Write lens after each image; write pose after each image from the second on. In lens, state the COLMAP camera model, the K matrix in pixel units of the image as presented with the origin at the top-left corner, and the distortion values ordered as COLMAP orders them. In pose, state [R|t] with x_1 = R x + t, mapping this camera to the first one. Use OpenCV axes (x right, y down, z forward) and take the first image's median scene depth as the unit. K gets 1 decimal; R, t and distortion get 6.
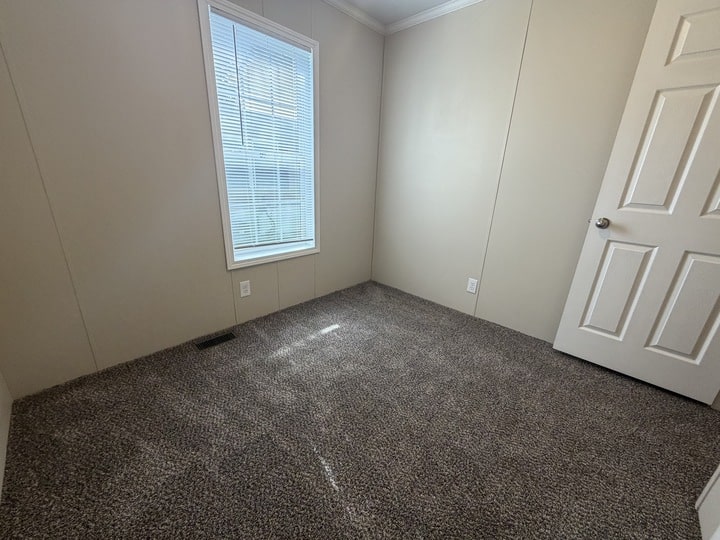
lens RADIAL K [[286.0, 0, 360.0], [0, 286.0, 270.0], [0, 0, 1]] dist [-0.000787, -0.000431]
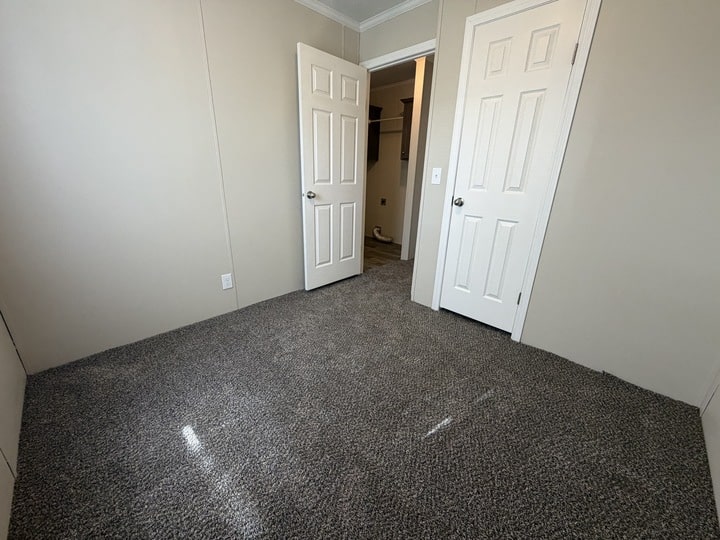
lens RADIAL K [[286.0, 0, 360.0], [0, 286.0, 270.0], [0, 0, 1]] dist [-0.000787, -0.000431]
pose [[0.012068, -0.357696, 0.933760, -0.633080], [0.297842, 0.892726, 0.338127, -0.227008], [-0.954539, 0.274033, 0.117310, 0.650856]]
